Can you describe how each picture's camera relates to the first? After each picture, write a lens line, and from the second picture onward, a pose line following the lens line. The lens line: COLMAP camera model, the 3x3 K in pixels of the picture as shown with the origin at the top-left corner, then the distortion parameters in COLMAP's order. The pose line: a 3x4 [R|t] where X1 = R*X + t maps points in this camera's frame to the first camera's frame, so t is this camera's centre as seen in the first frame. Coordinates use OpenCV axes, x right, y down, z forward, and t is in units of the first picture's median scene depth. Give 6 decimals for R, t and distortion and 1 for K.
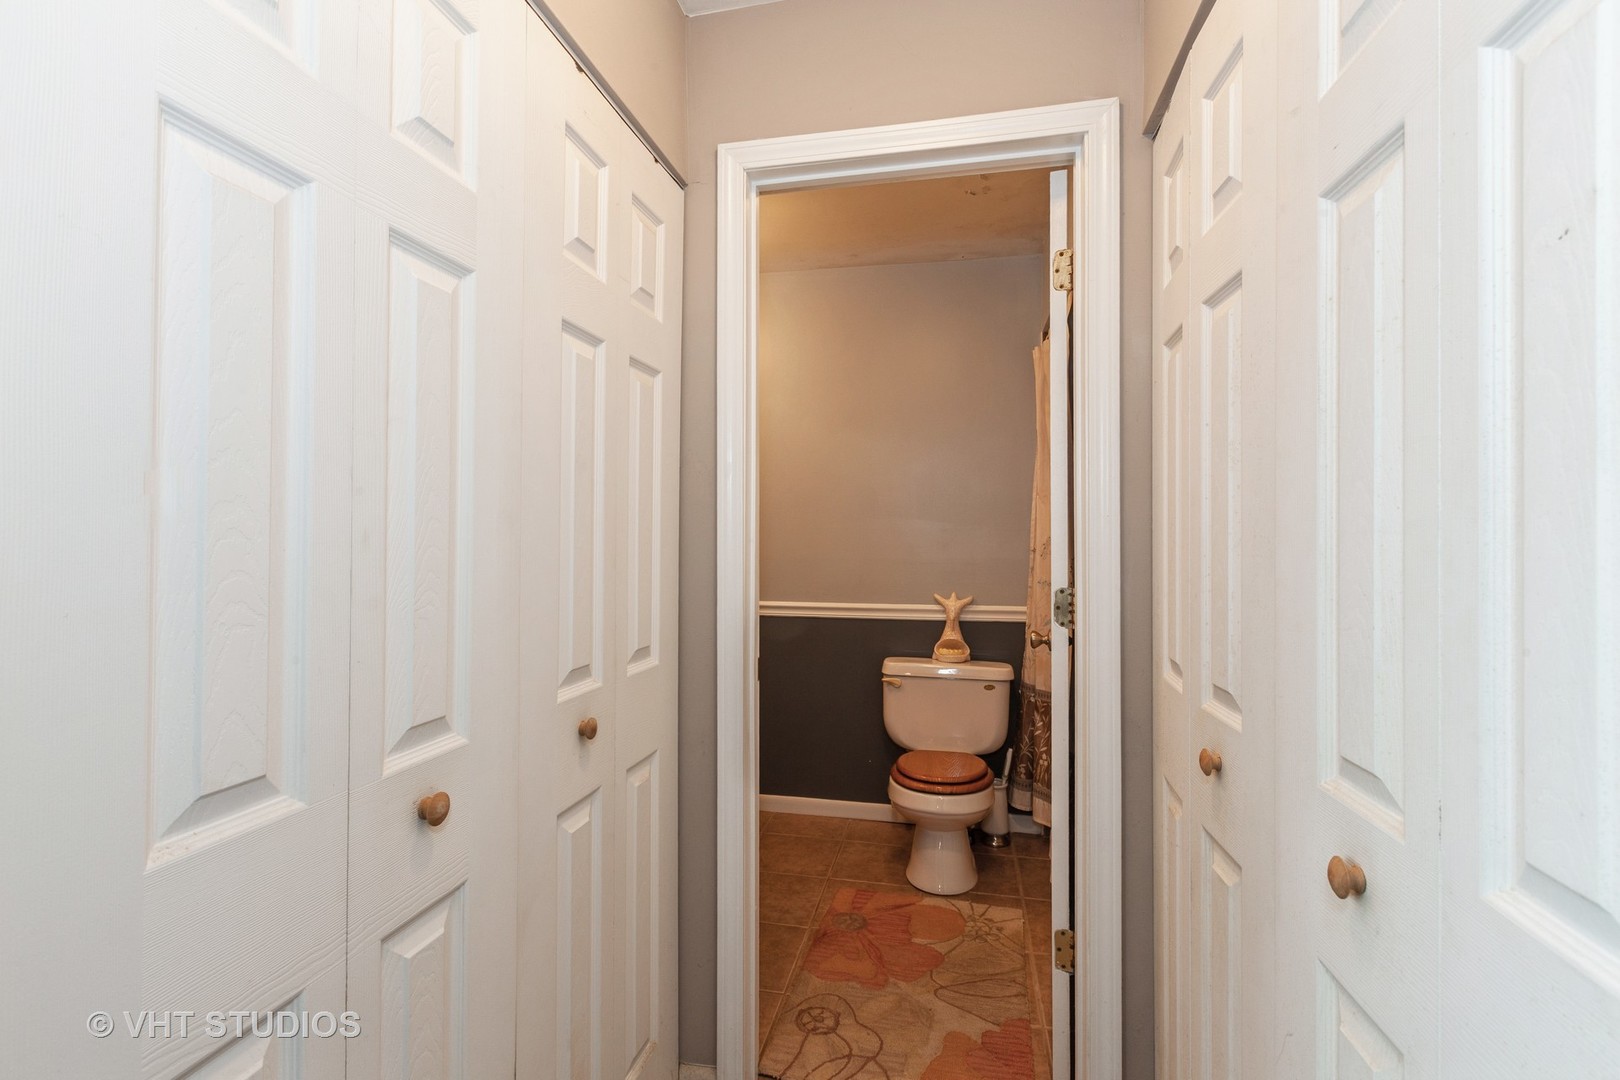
lens RADIAL K [[730.9, 0, 813.8], [0, 730.9, 529.0], [0, 0, 1]] dist [-0.002702, -0.001827]
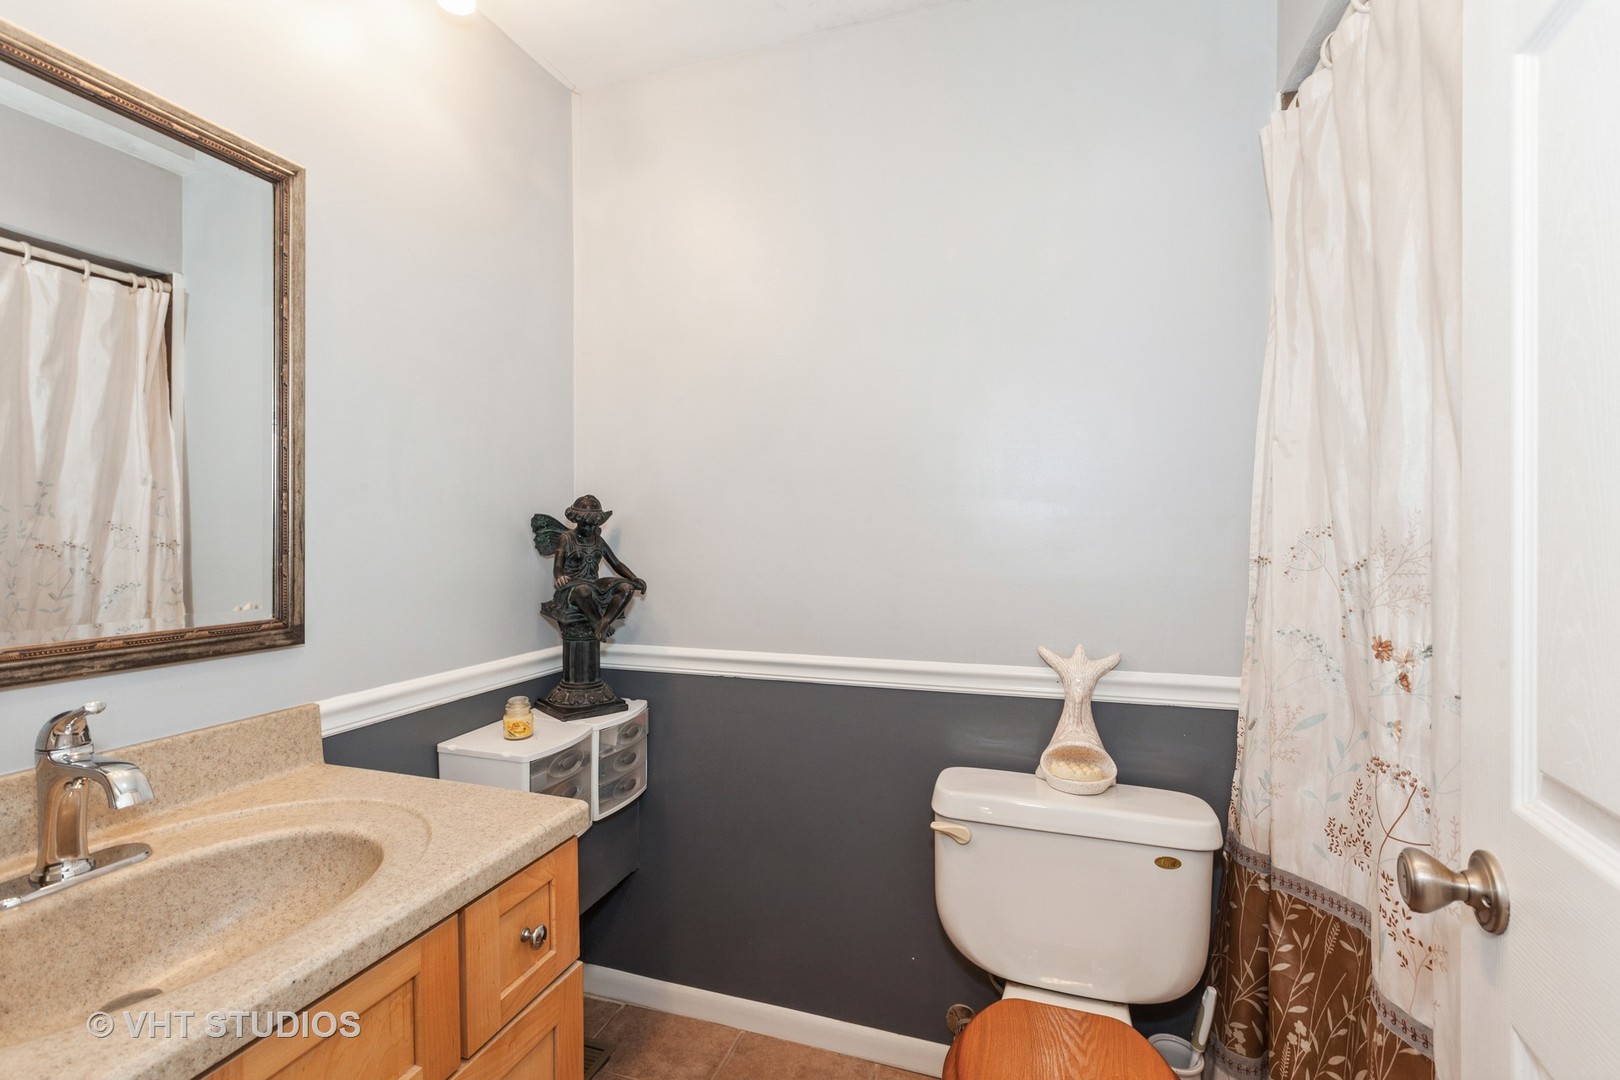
lens RADIAL K [[730.9, 0, 810.9], [0, 730.9, 534.6], [0, 0, 1]] dist [-0.002702, -0.001827]
pose [[0.993216, -0.005027, -0.116174, 0.070613], [0.005660, 0.999971, 0.005121, 0.008787], [0.116145, -0.005744, 0.993216, 0.503781]]
